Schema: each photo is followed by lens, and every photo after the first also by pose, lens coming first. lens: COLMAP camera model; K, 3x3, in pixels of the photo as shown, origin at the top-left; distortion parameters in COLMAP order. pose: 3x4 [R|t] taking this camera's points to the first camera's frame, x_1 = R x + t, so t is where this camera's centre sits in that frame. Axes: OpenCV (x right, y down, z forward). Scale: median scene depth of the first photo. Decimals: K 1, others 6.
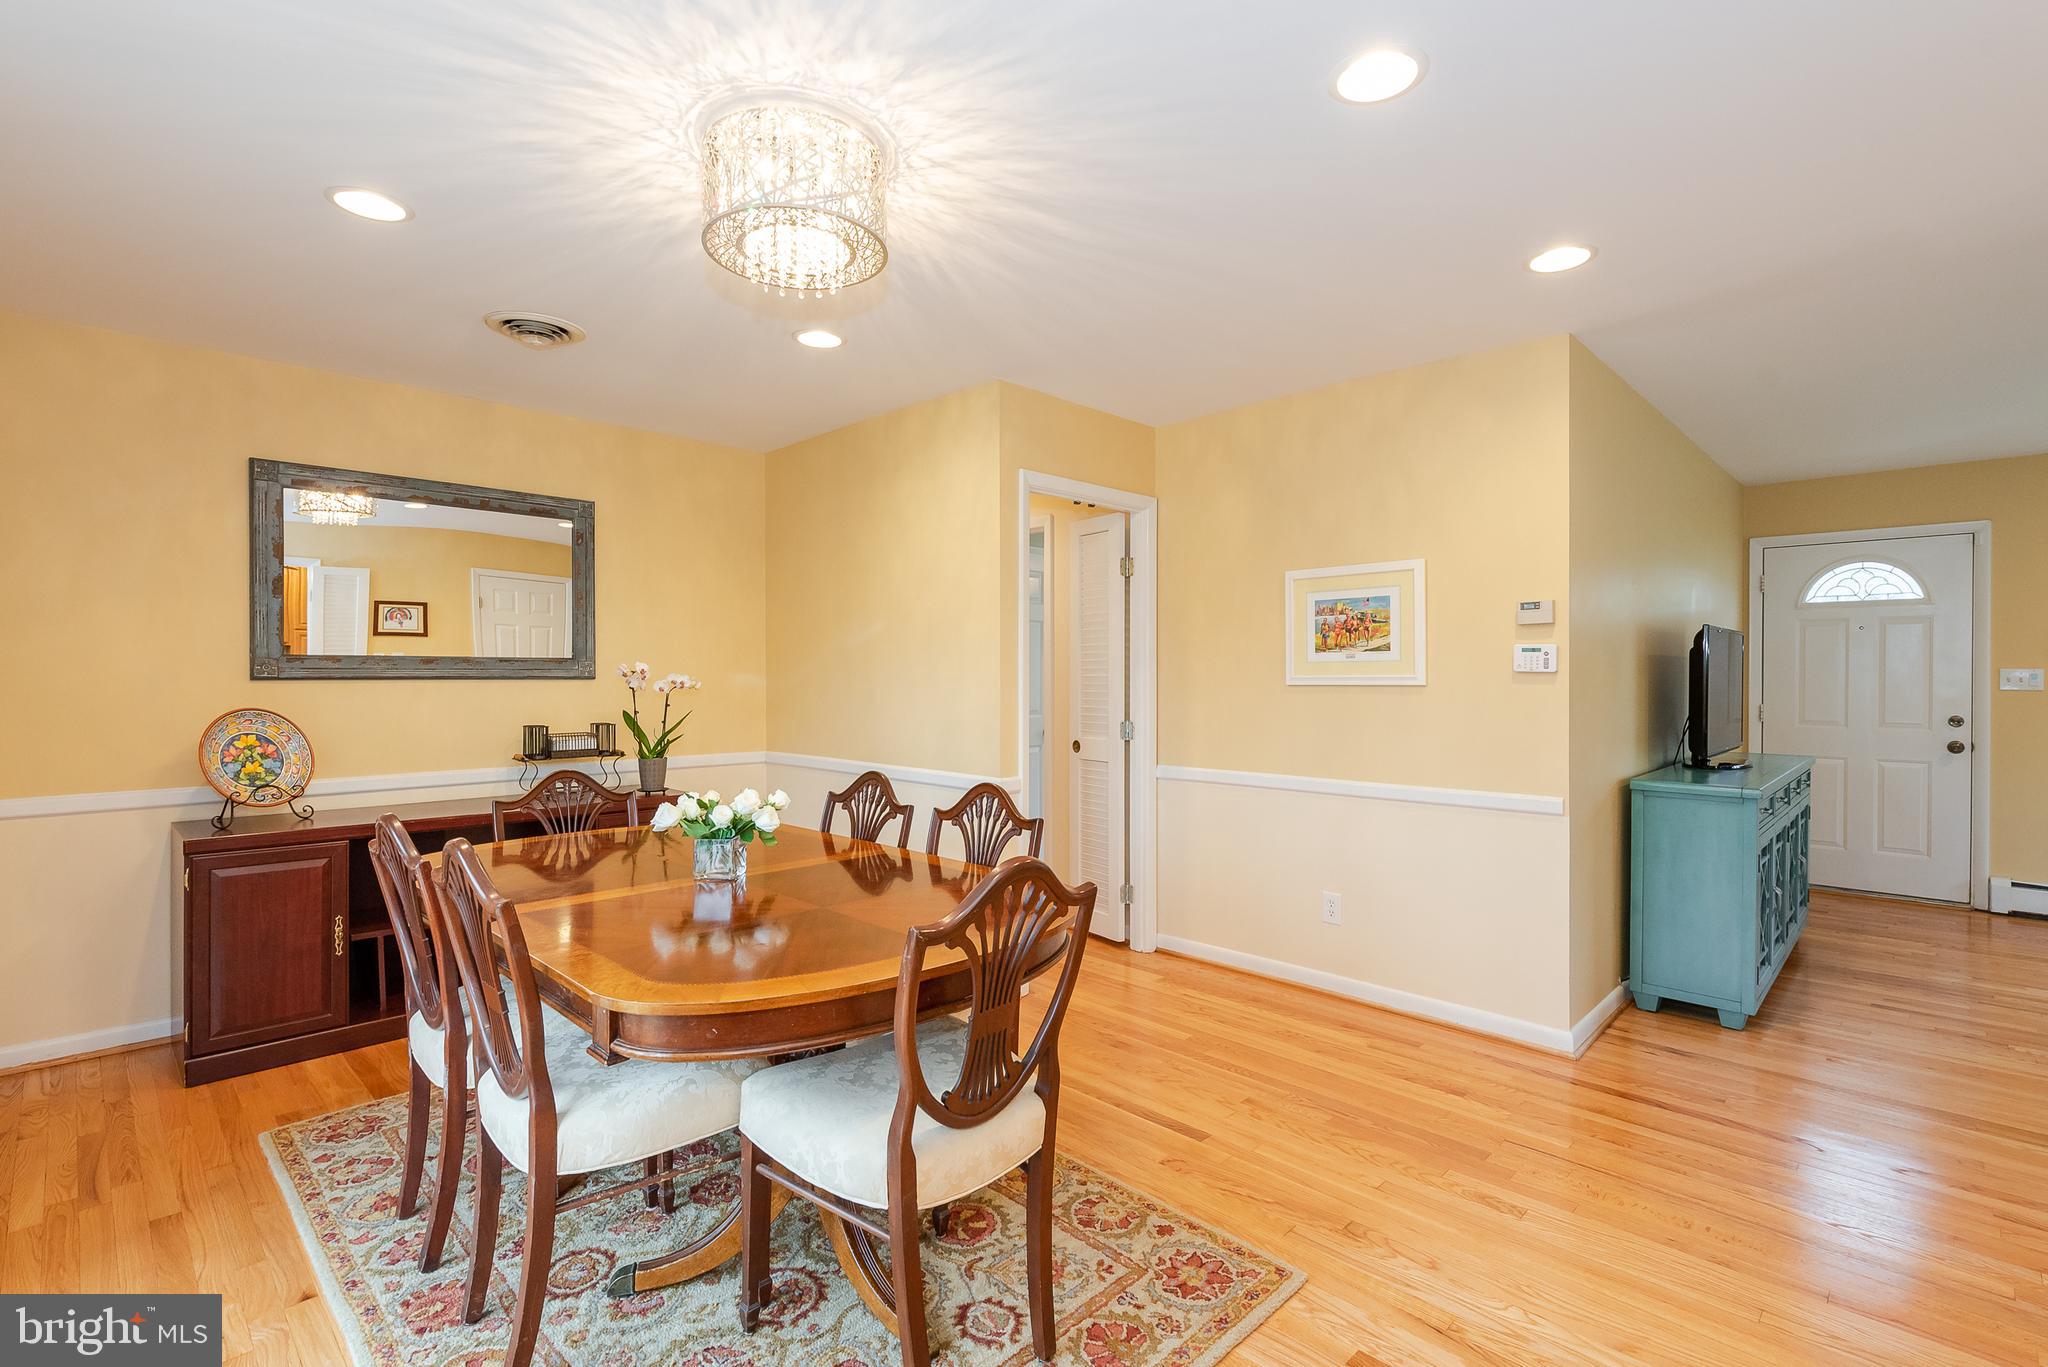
lens RADIAL K [[950.0, 0, 1024.0], [0, 950.0, 683.5], [0, 0, 1]] dist [0.010868, -0.000287]
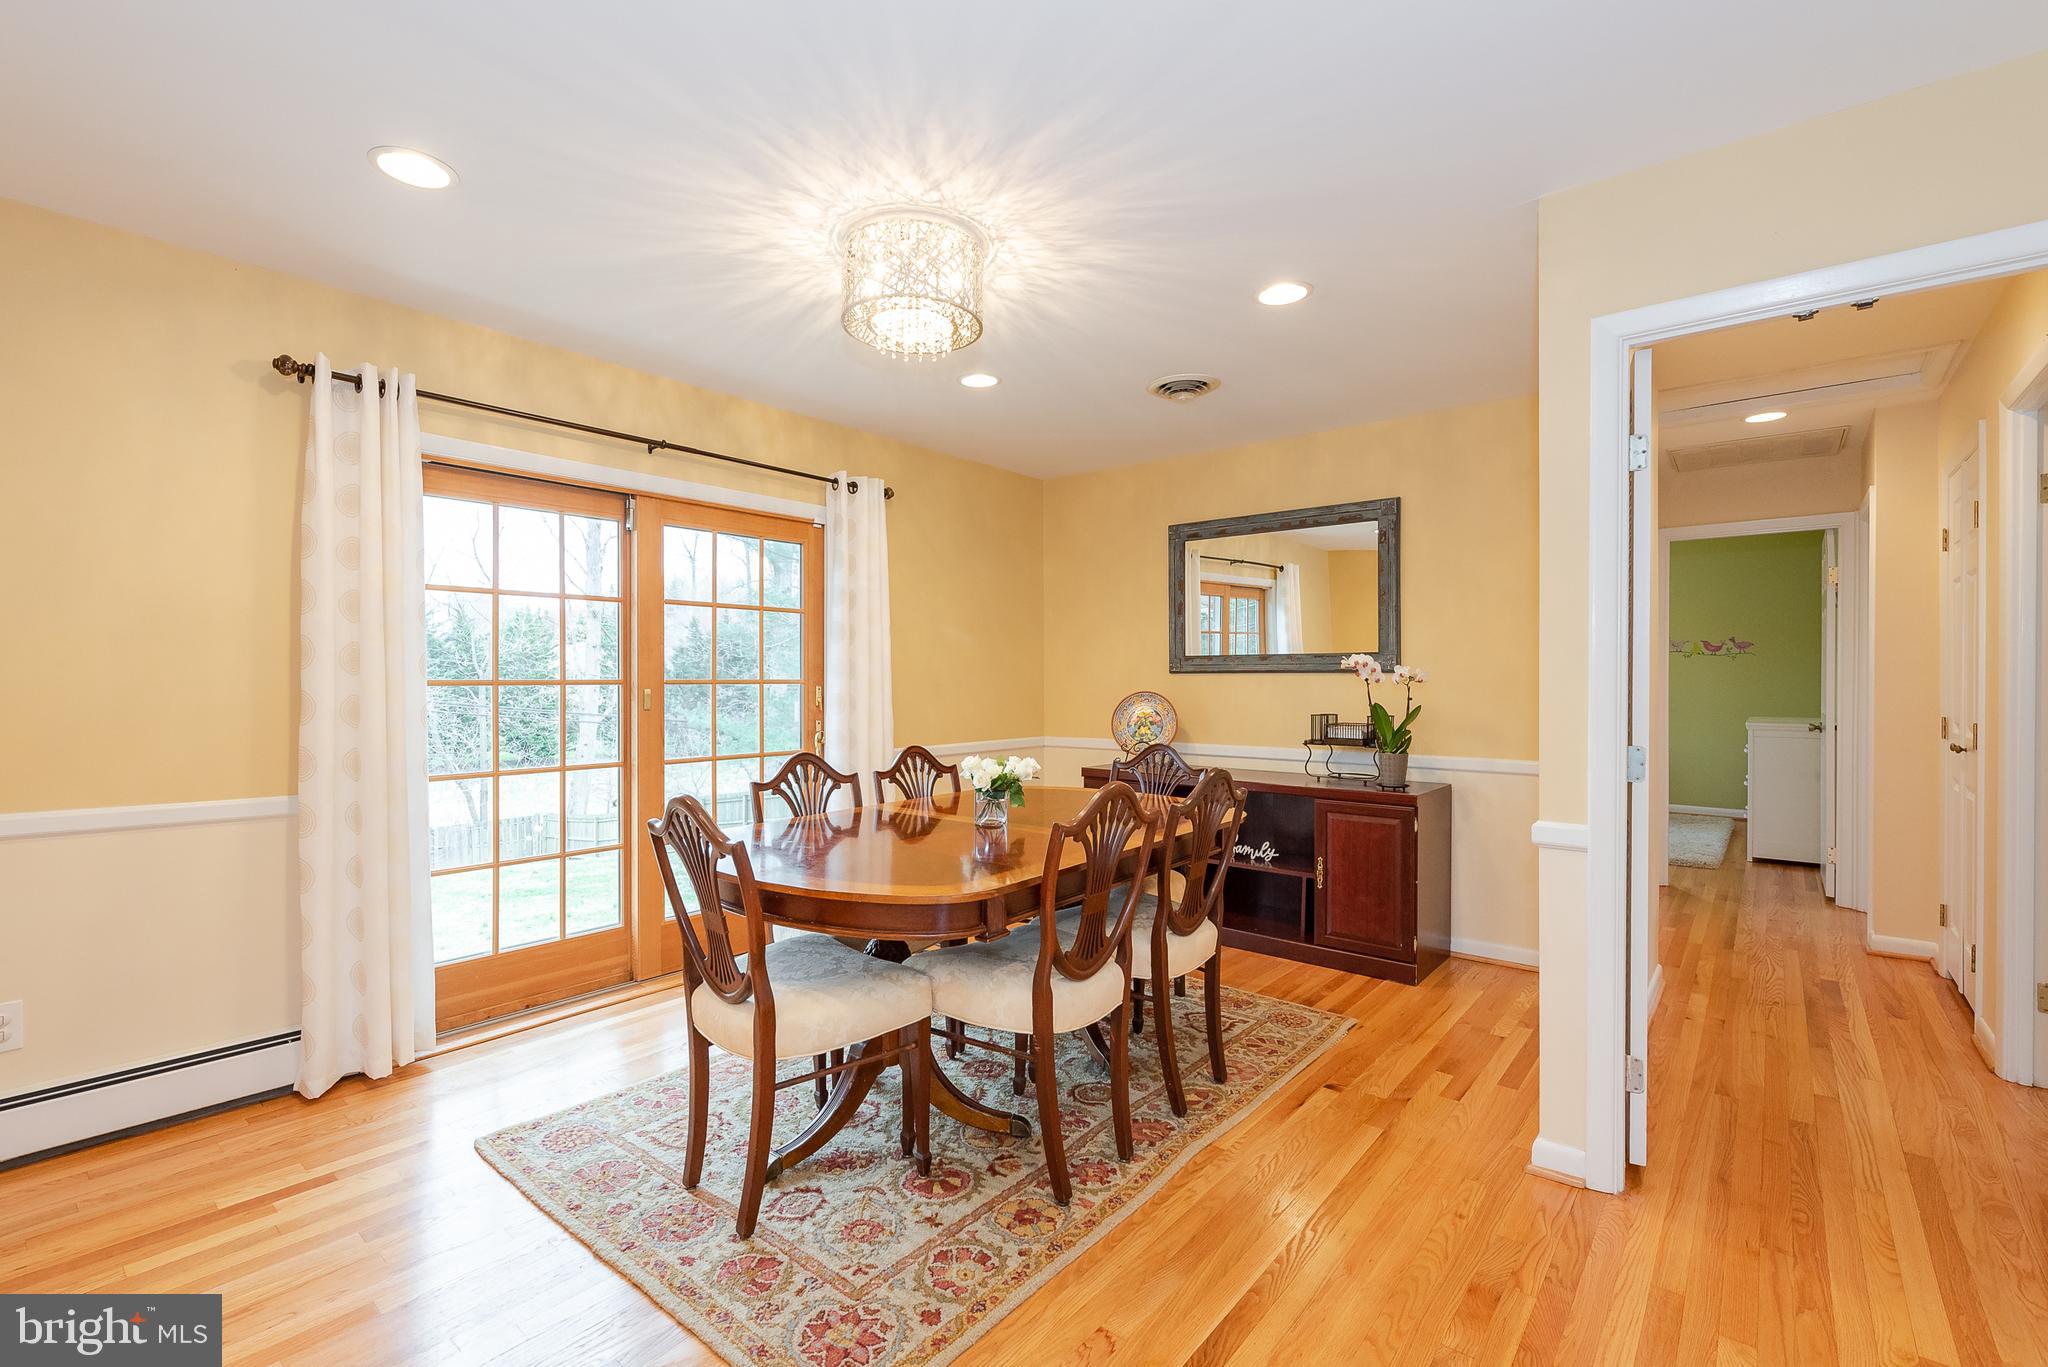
lens RADIAL K [[915.8, 0, 1019.8], [0, 915.8, 683.9], [0, 0, 1]] dist [-0.004762, -0.000803]
pose [[0.074905, 0.005232, -0.997177, 0.624251], [-0.010525, 0.999935, 0.004456, 0.009876], [0.997135, 0.010161, 0.074955, 0.666795]]
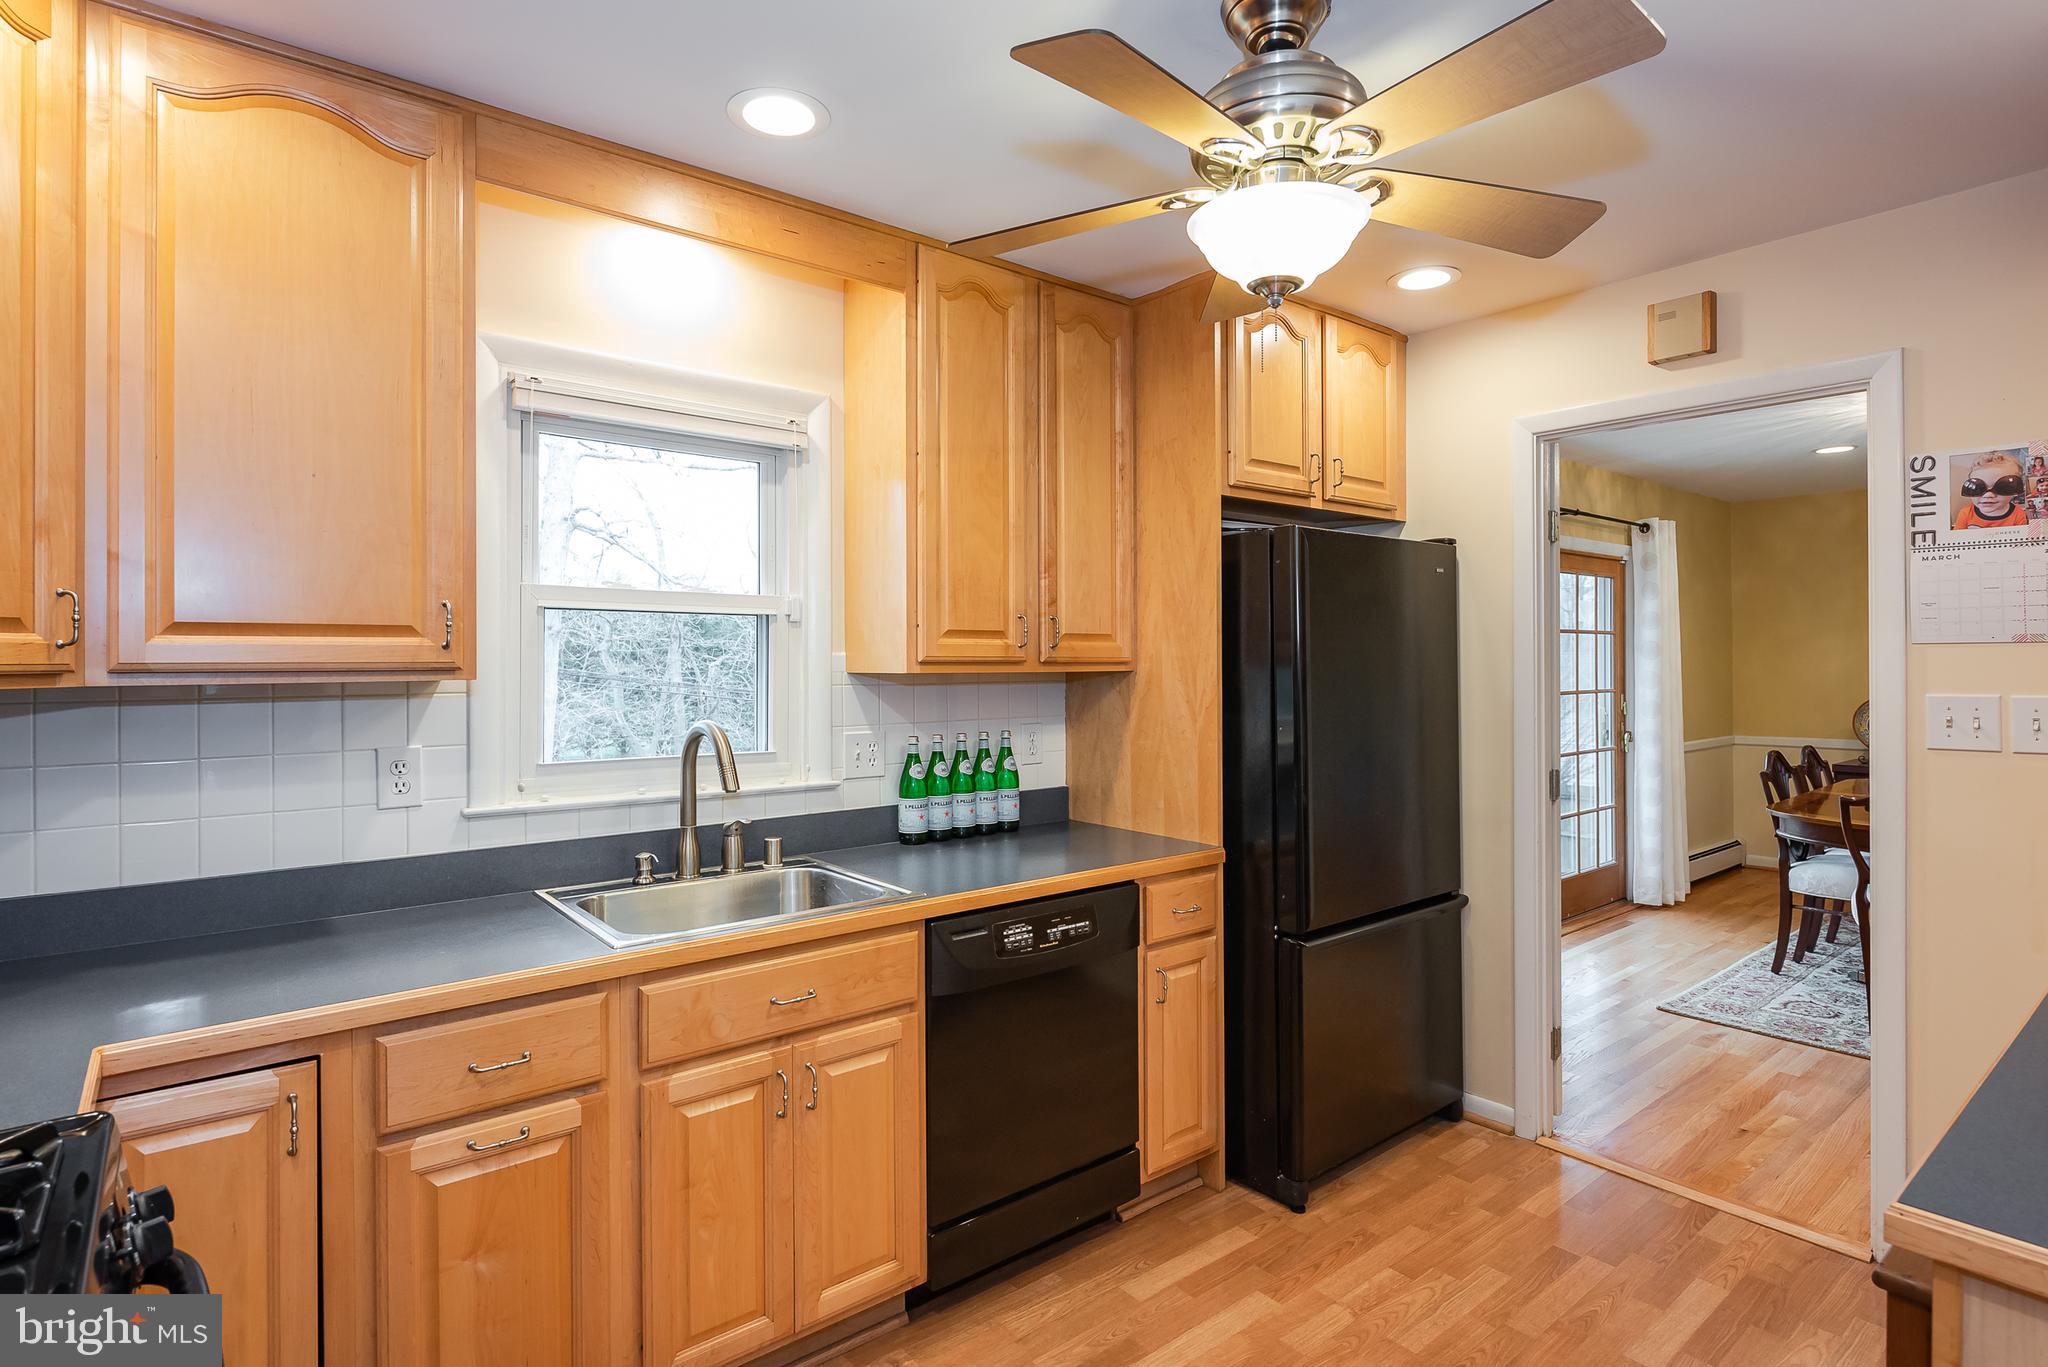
lens RADIAL K [[1053.5, 0, 1013.4], [0, 1053.5, 665.2], [0, 0, 1]] dist [0.002556, -0.001350]
pose [[-0.115332, 0.002608, -0.993324, 1.210699], [-0.003120, 0.999991, 0.002988, -0.029303], [0.993322, 0.003443, -0.115323, -0.327507]]
